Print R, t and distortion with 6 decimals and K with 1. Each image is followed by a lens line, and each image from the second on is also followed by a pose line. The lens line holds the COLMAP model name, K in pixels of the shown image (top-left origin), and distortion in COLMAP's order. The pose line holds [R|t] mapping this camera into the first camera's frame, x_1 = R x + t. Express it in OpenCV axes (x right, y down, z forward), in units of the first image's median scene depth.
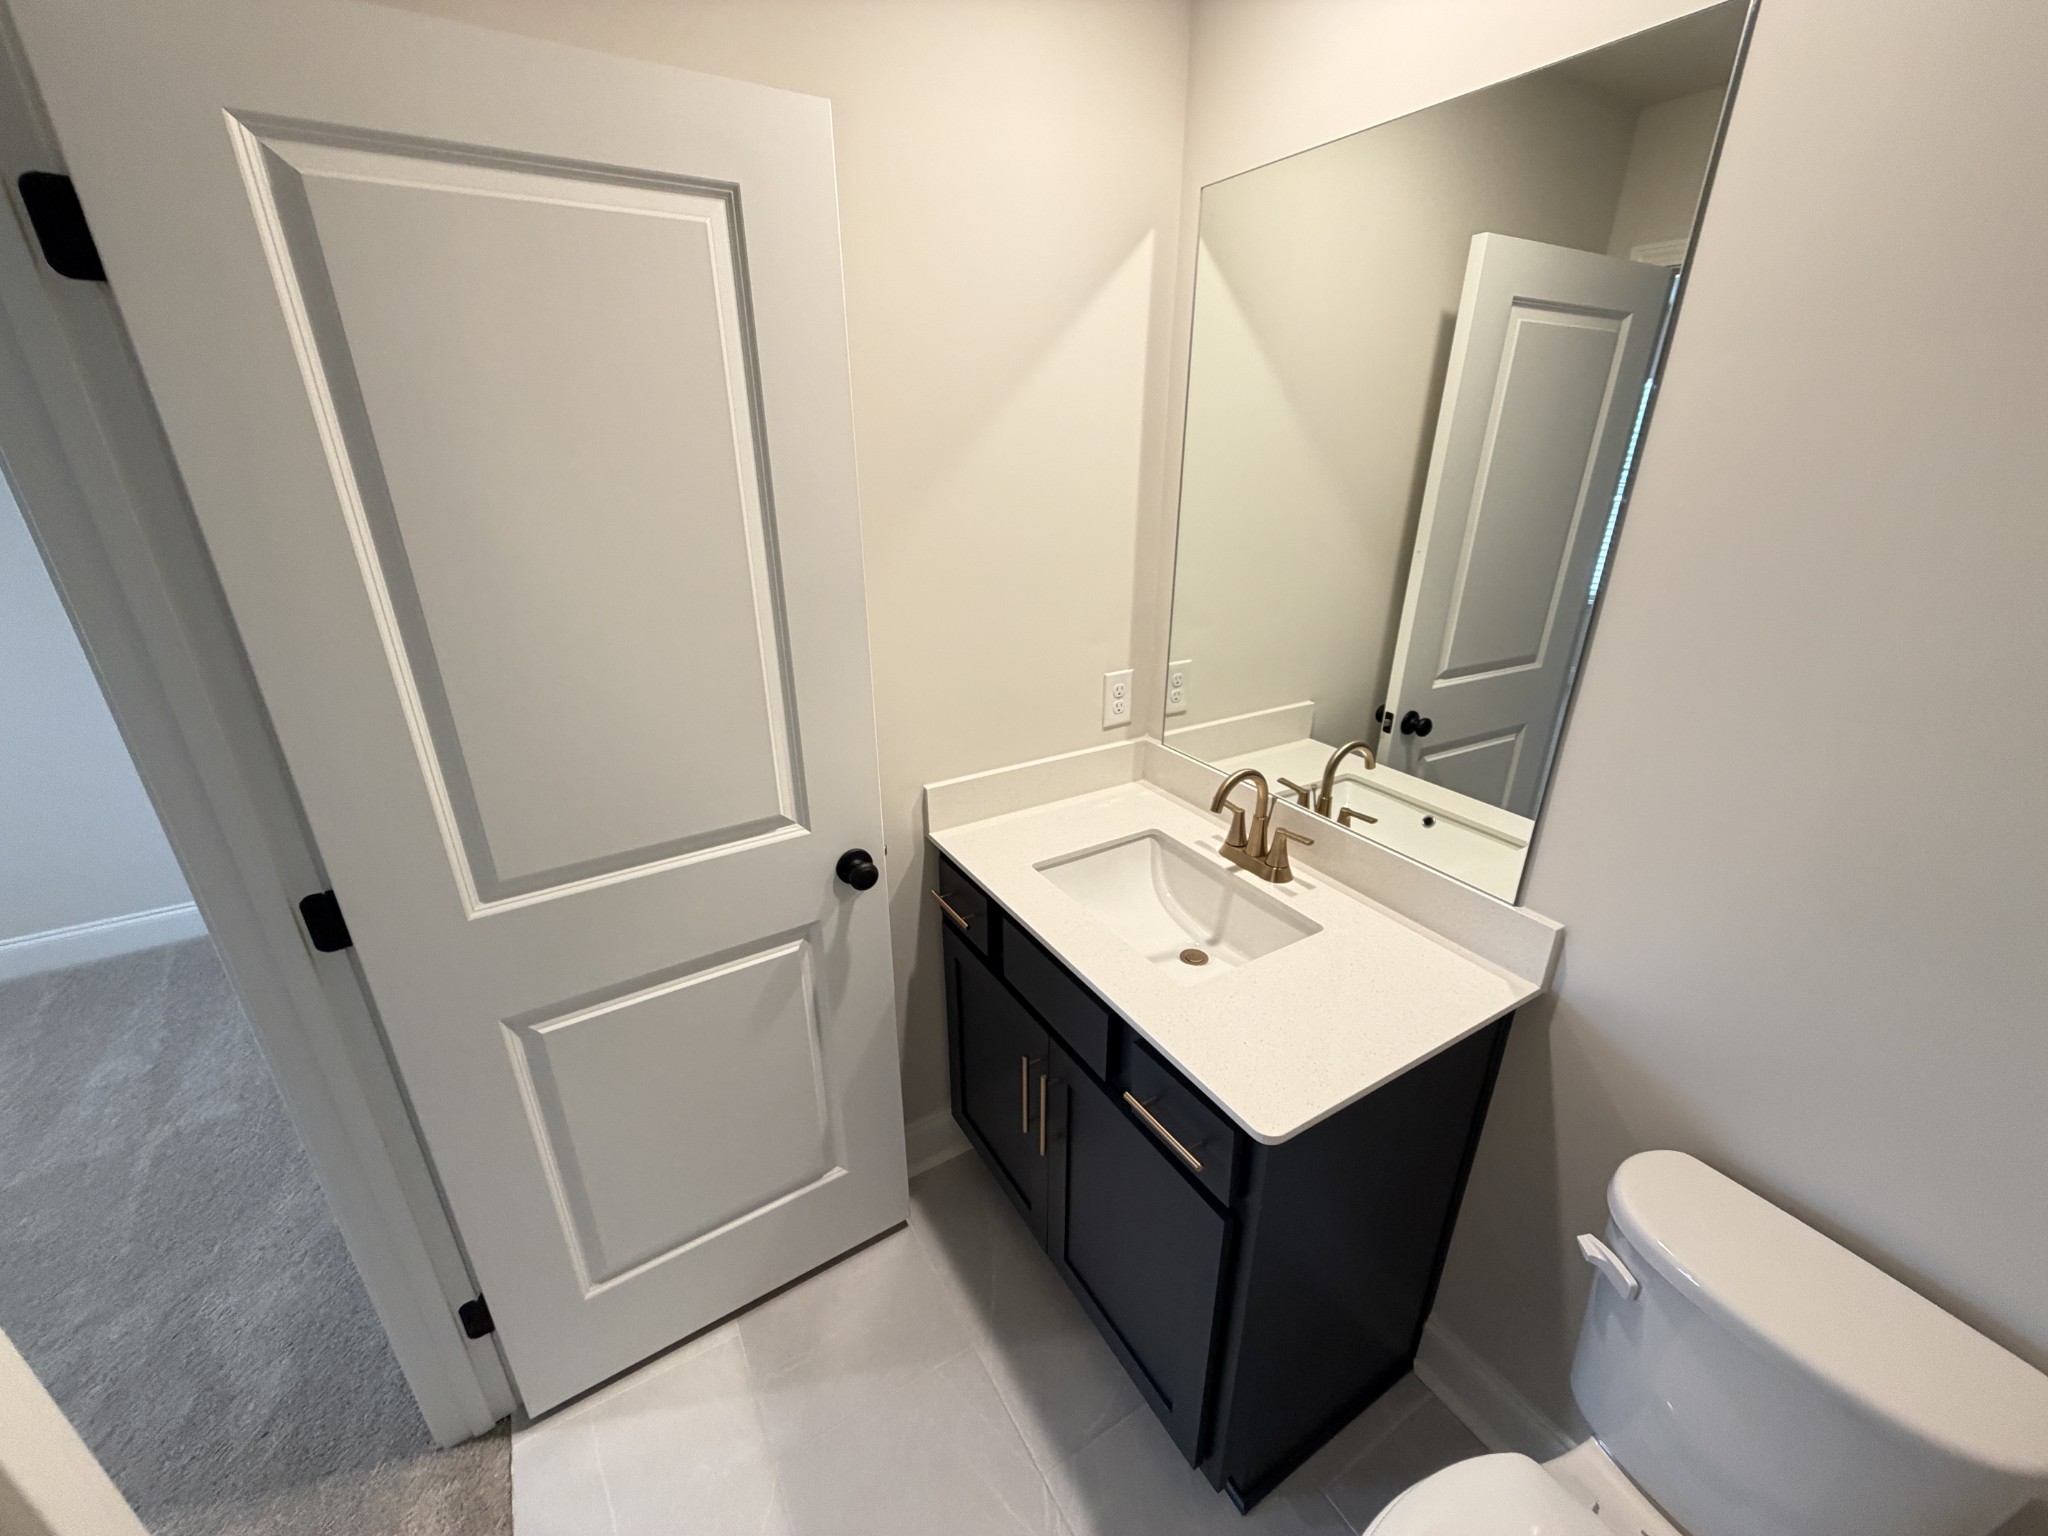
lens RADIAL K [[816.4, 0, 1024.1], [0, 816.4, 760.3], [0, 0, 1]] dist [-0.002333, 0.001279]
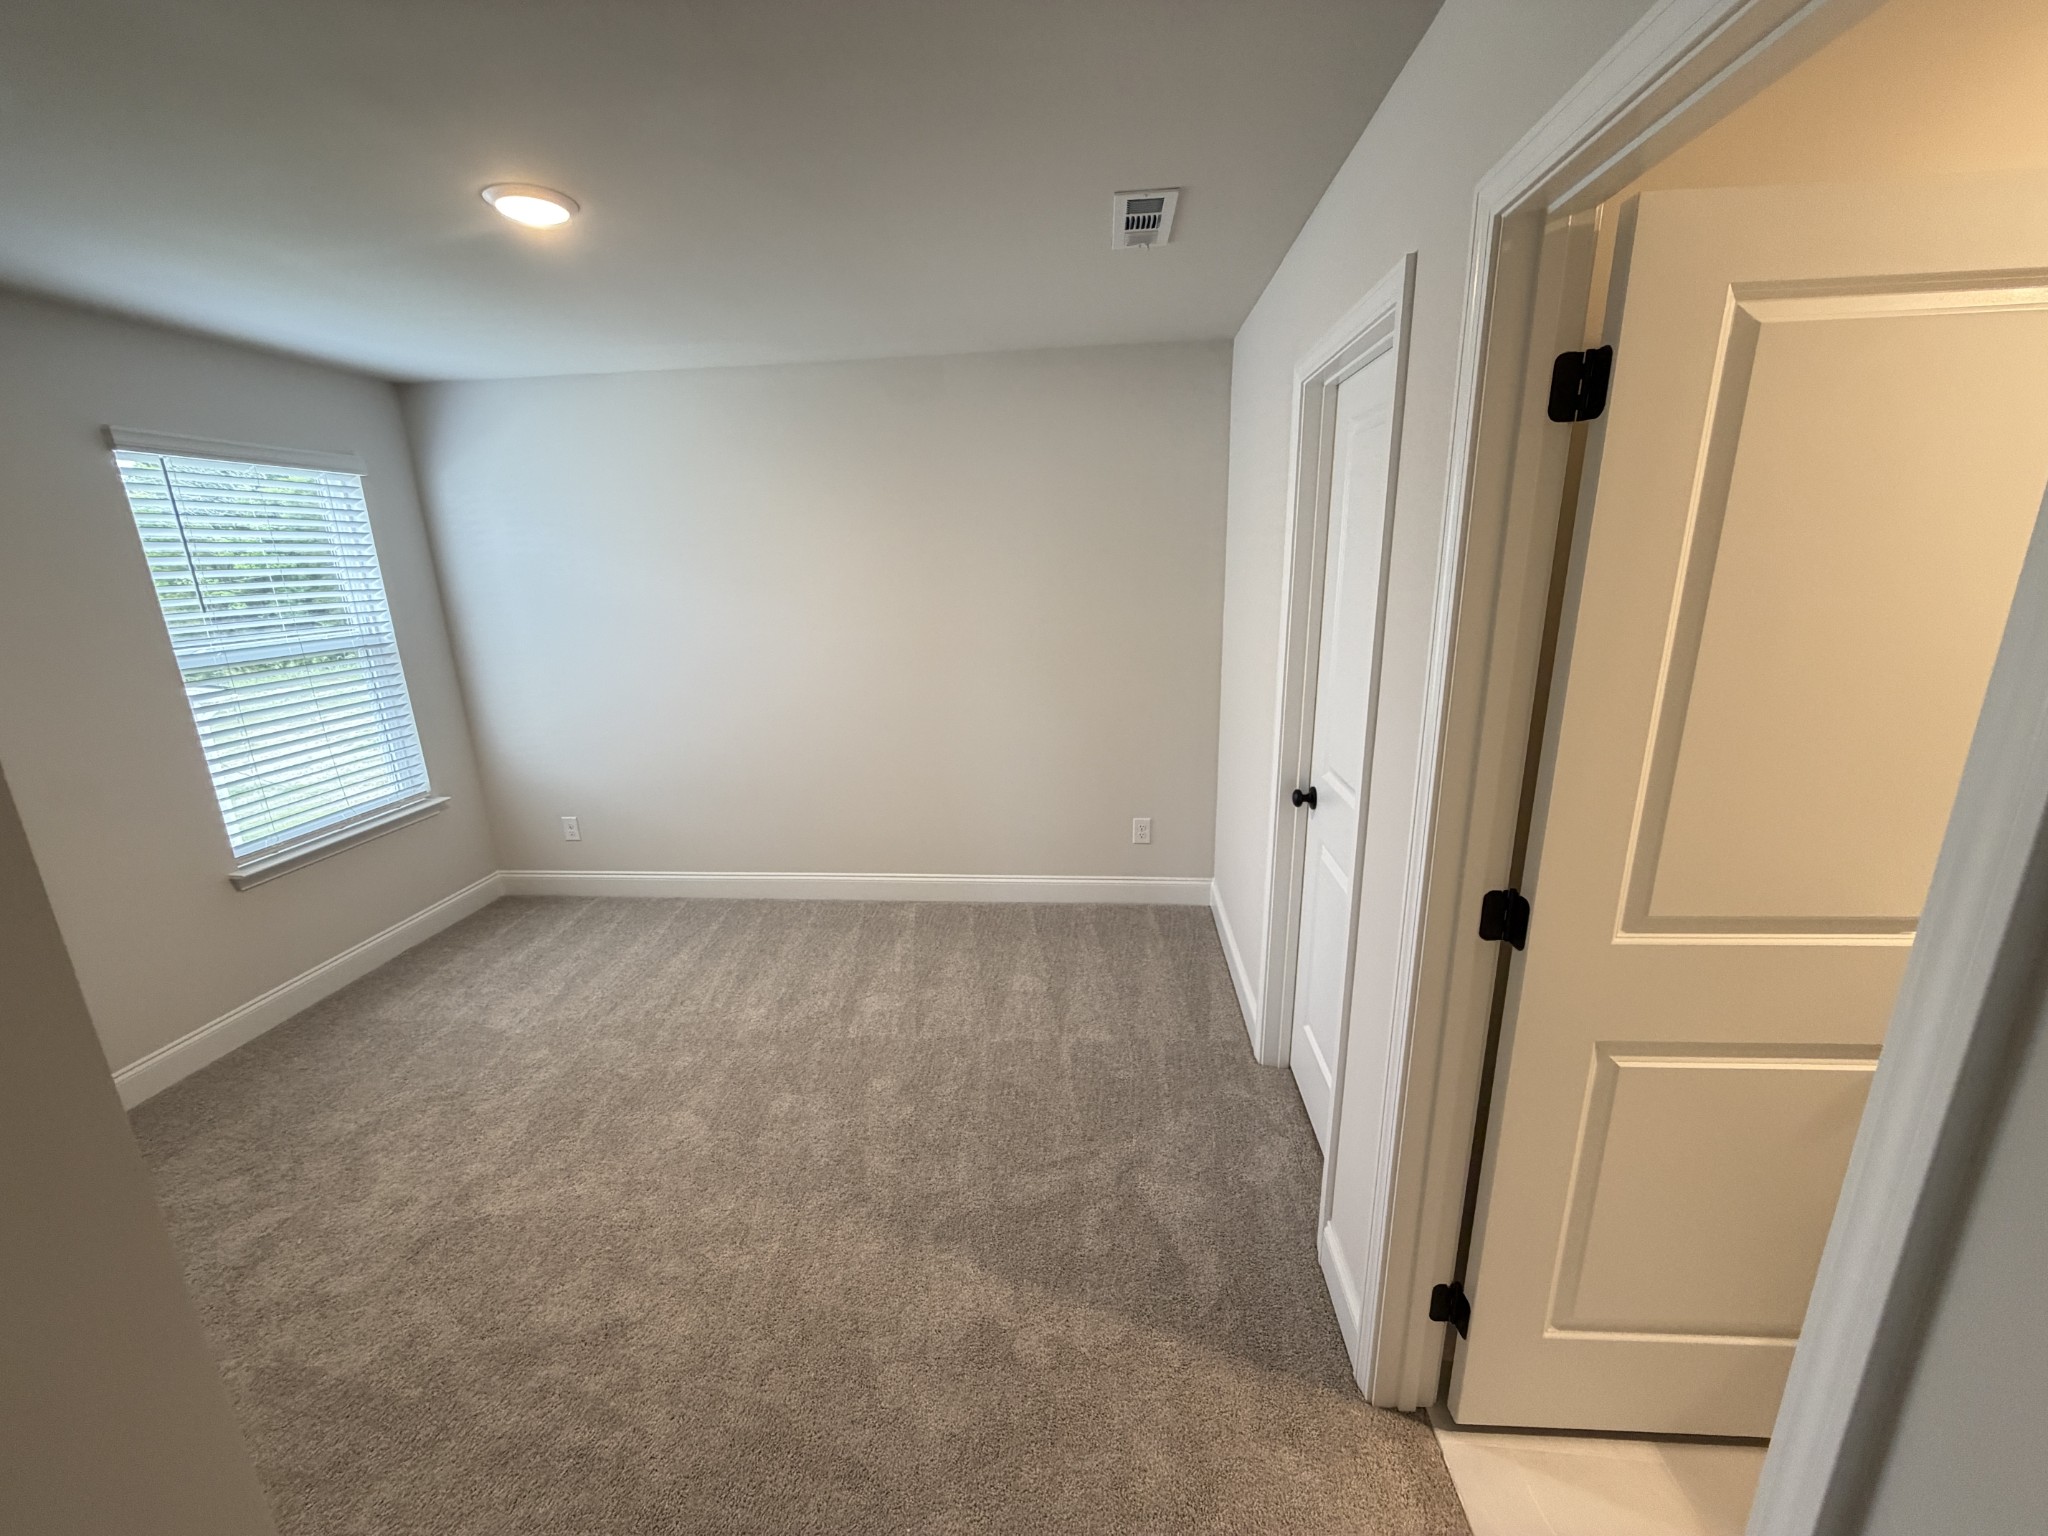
lens RADIAL K [[816.4, 0, 1032.4], [0, 816.4, 763.6], [0, 0, 1]] dist [-0.002333, 0.001279]
pose [[0.808480, 0.134619, -0.572921, -0.562123], [-0.201451, 0.977982, -0.054481, 0.137675], [0.552972, 0.159462, 0.817798, -0.310130]]
